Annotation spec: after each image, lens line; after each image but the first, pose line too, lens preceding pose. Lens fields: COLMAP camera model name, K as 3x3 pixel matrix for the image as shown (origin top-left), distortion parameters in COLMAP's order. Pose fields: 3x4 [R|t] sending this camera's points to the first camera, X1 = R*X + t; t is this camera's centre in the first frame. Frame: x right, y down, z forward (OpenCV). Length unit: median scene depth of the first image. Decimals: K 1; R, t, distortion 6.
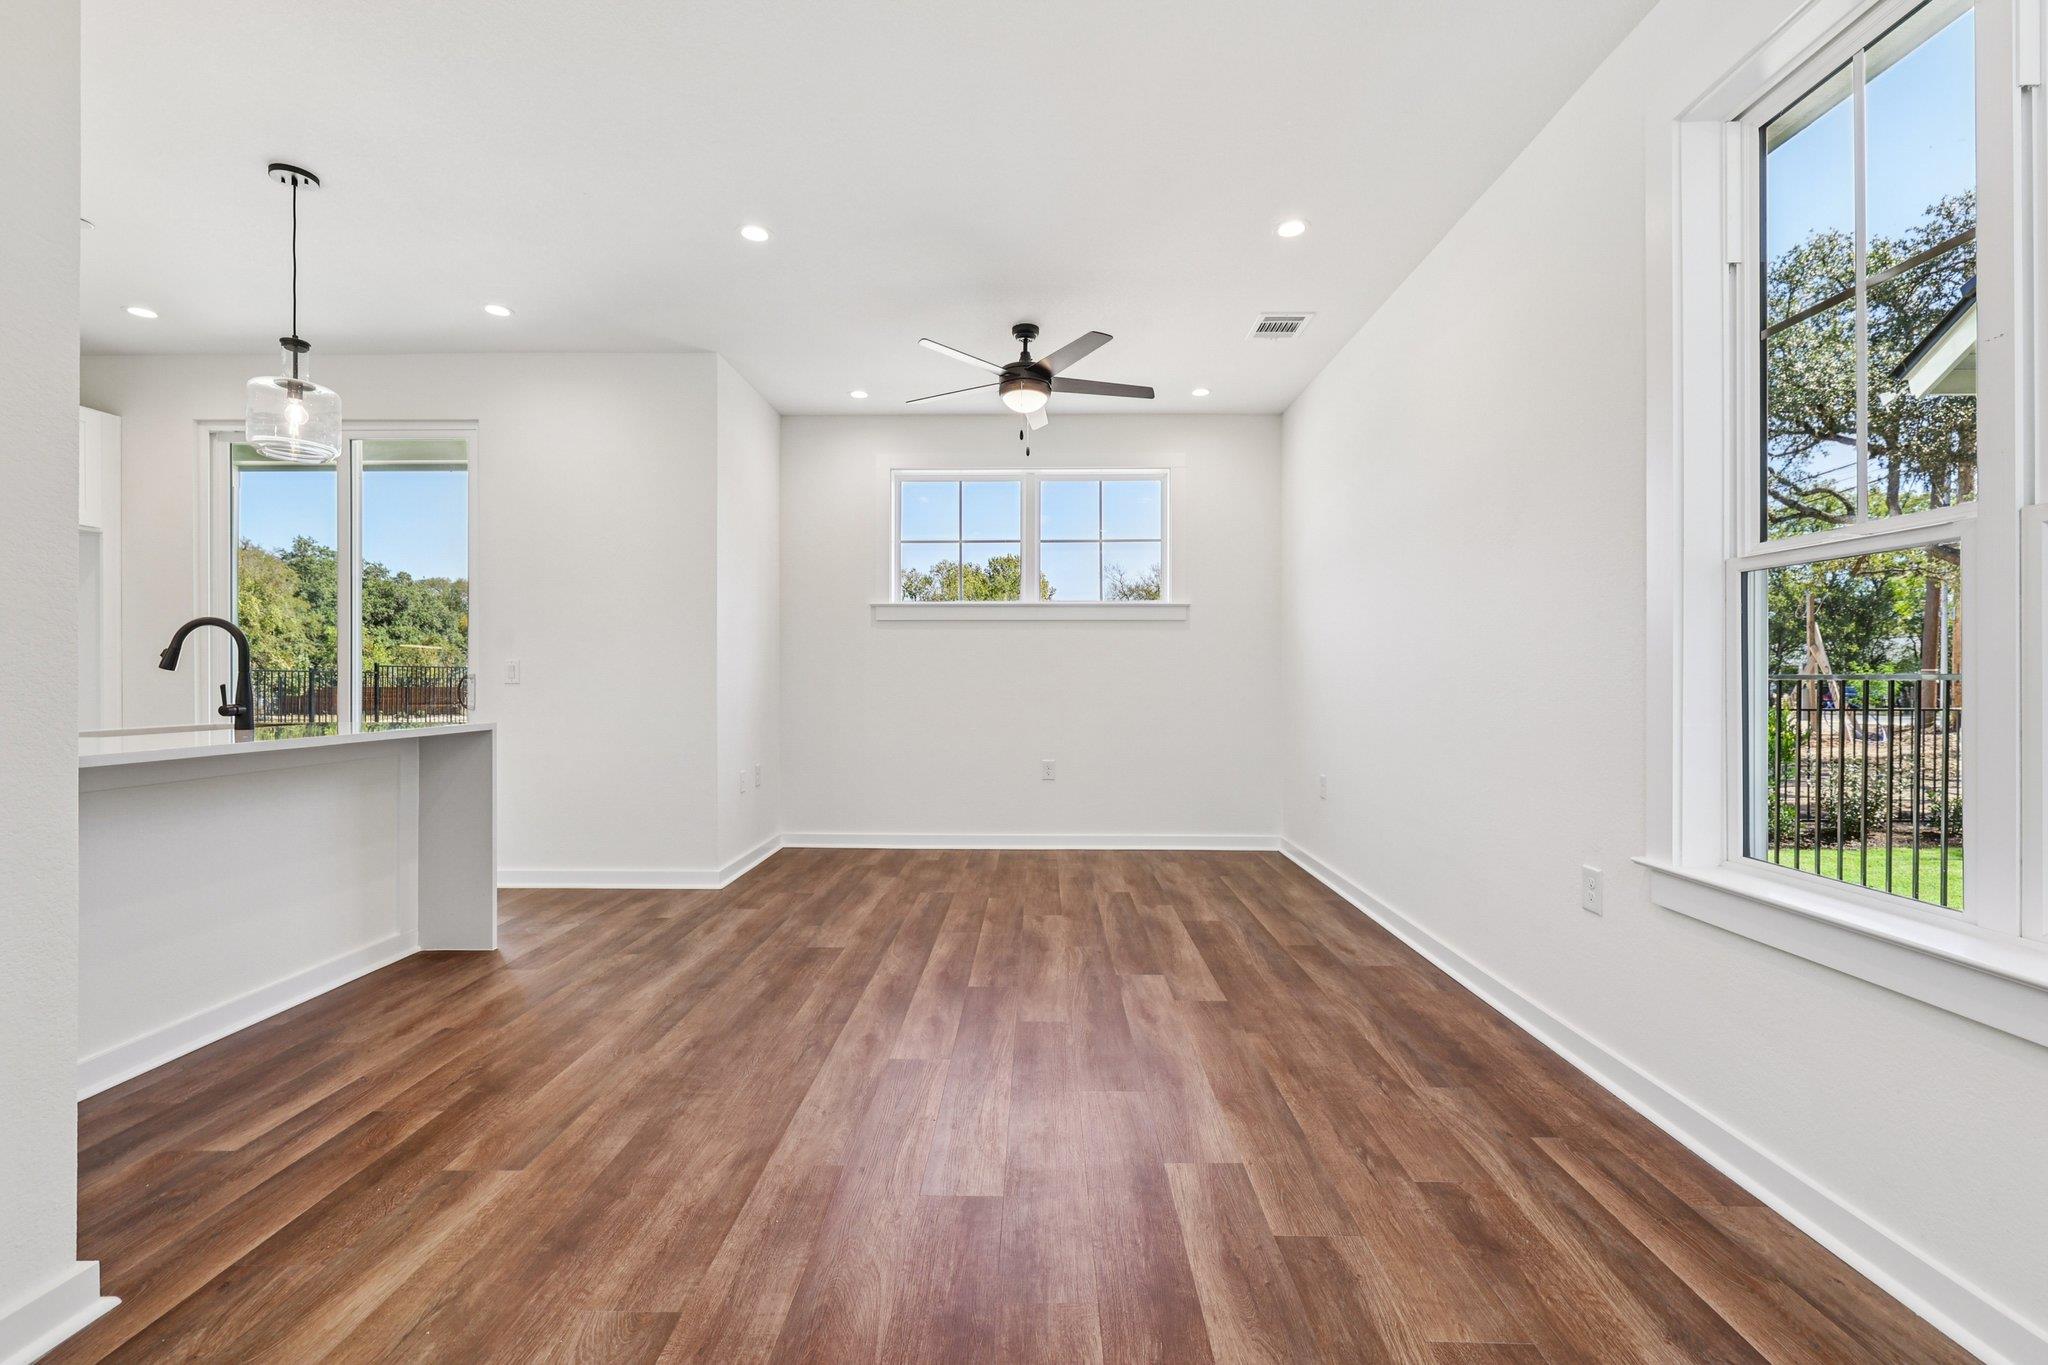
lens RADIAL K [[866.7, 0, 1033.6], [0, 866.7, 680.8], [0, 0, 1]] dist [-0.000386, 0.001476]
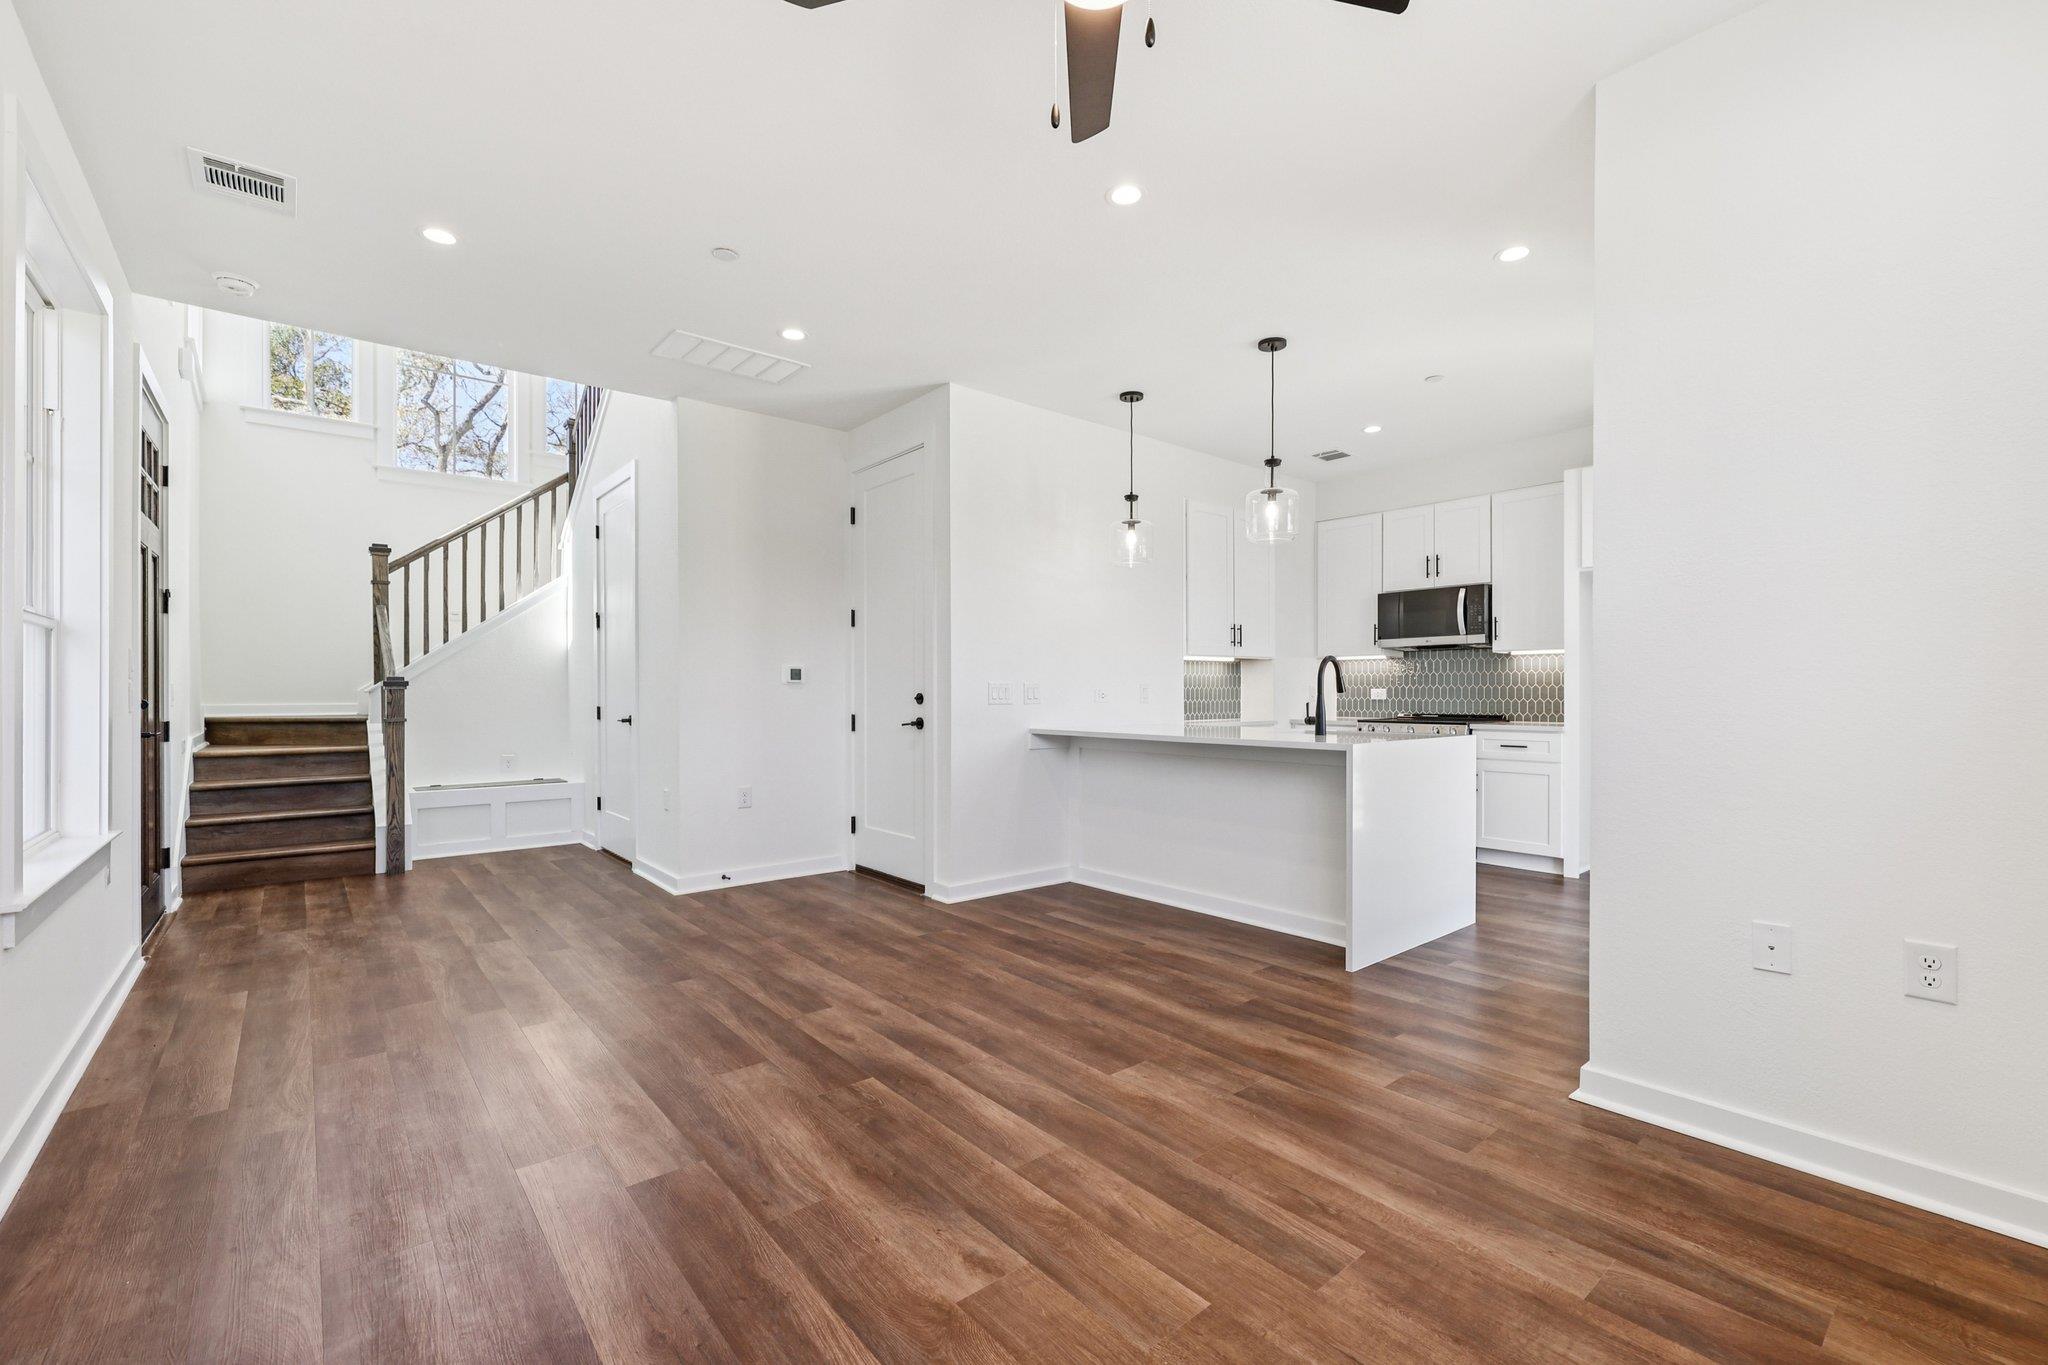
lens RADIAL K [[866.7, 0, 1033.7], [0, 866.7, 692.4], [0, 0, 1]] dist [-0.000386, 0.001476]
pose [[-0.758344, 0.001918, -0.651852, 0.321657], [0.000313, 0.999997, 0.002579, -0.015271], [0.651854, 0.001752, -0.758342, 1.604095]]
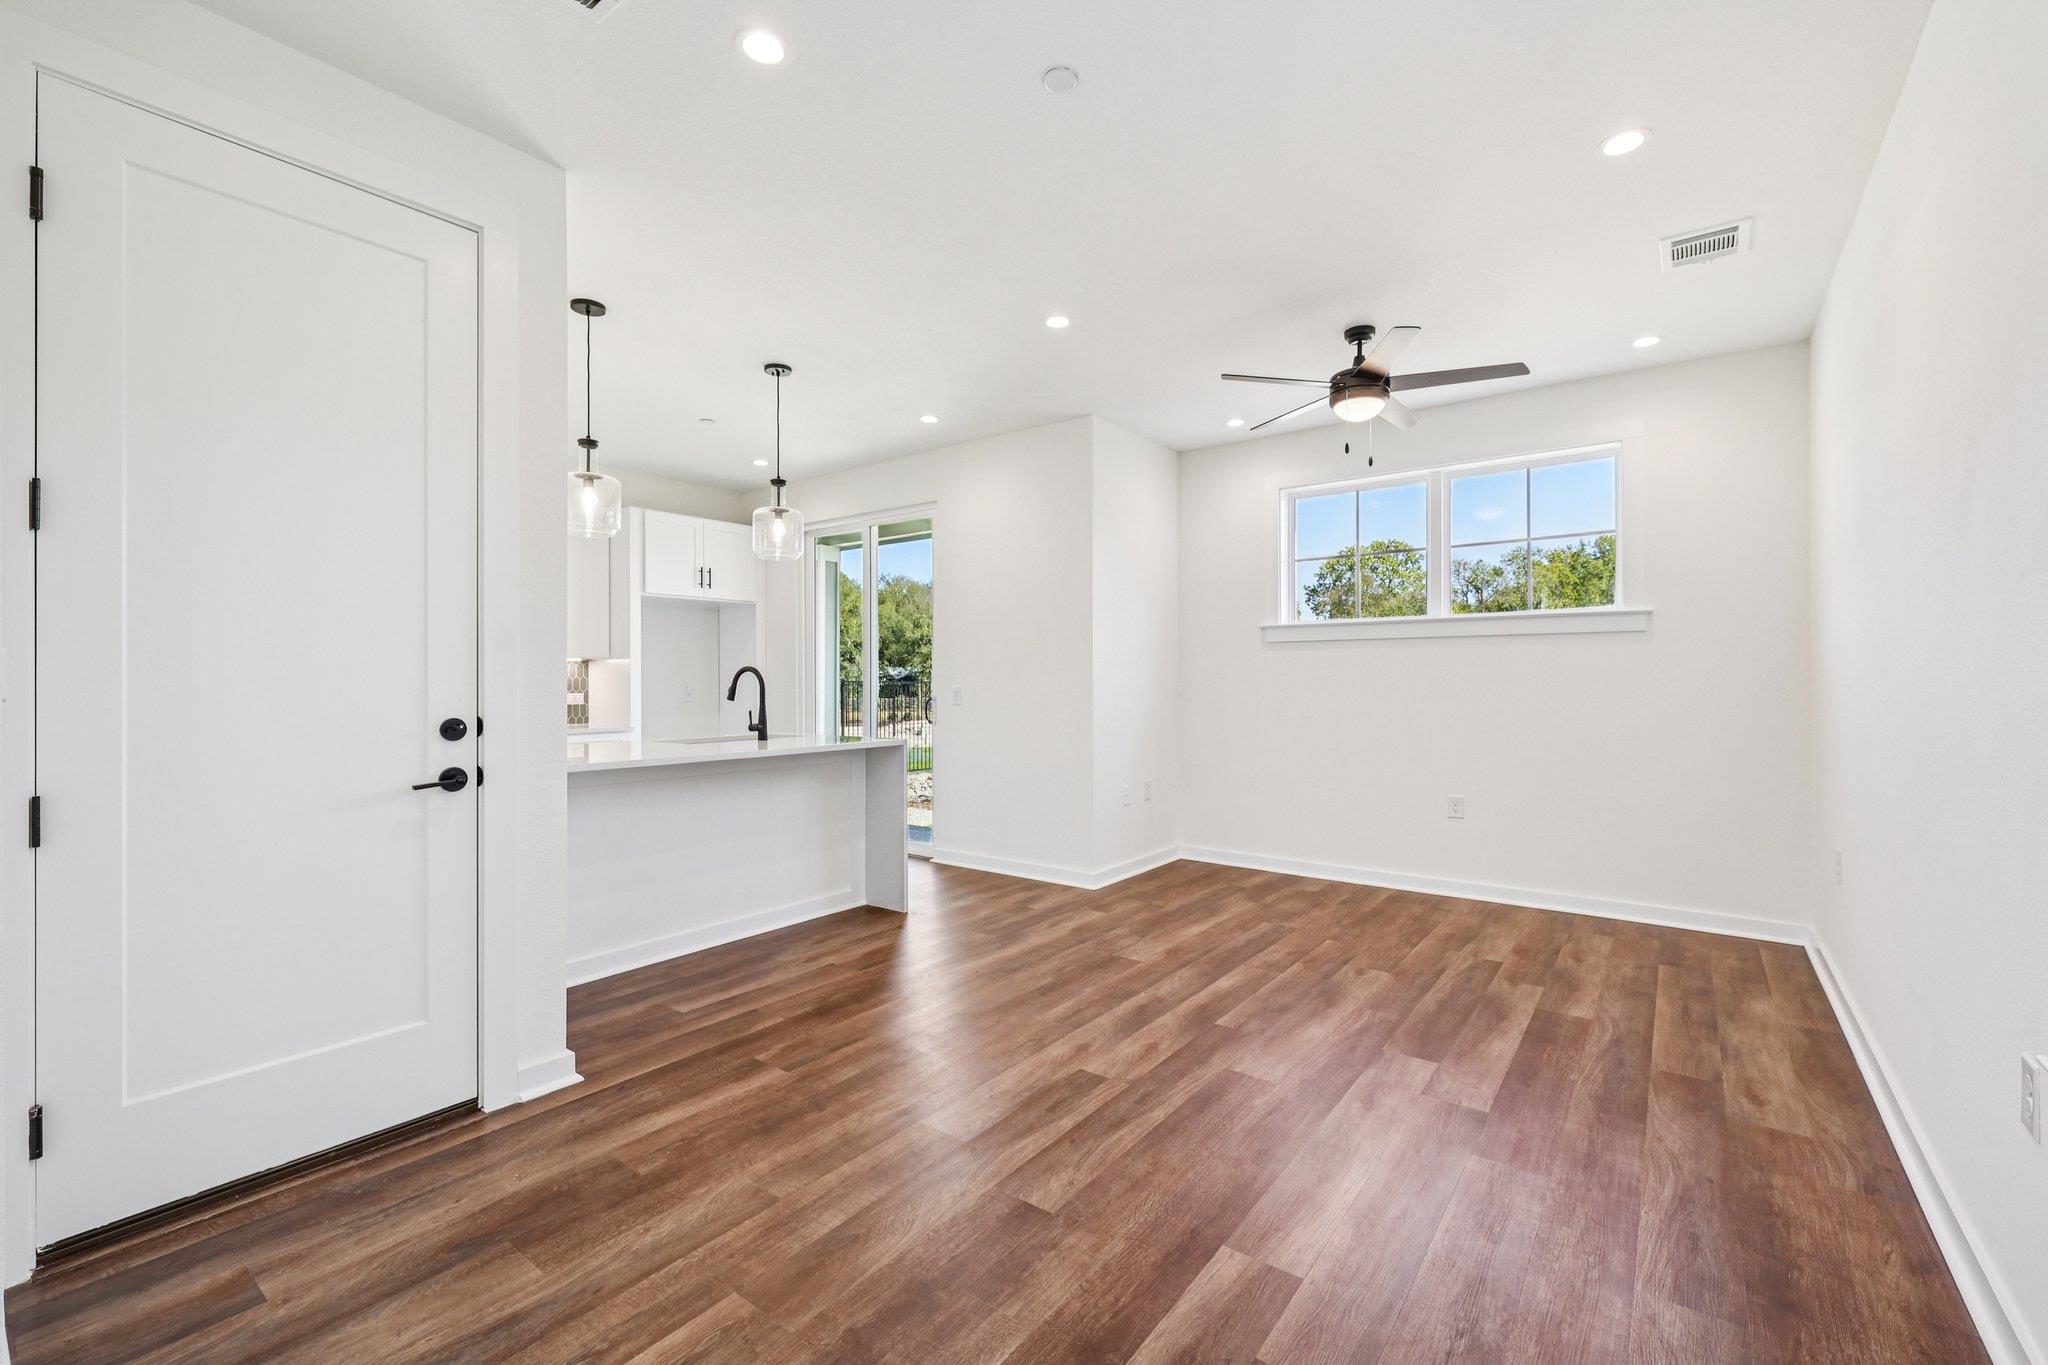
lens RADIAL K [[866.7, 0, 1026.5], [0, 866.7, 677.4], [0, 0, 1]] dist [-0.000386, 0.001476]
pose [[0.801115, -0.005220, -0.598488, 0.328238], [0.001527, 0.999977, -0.006678, -0.038502], [0.598509, 0.004436, 0.801104, 0.059550]]
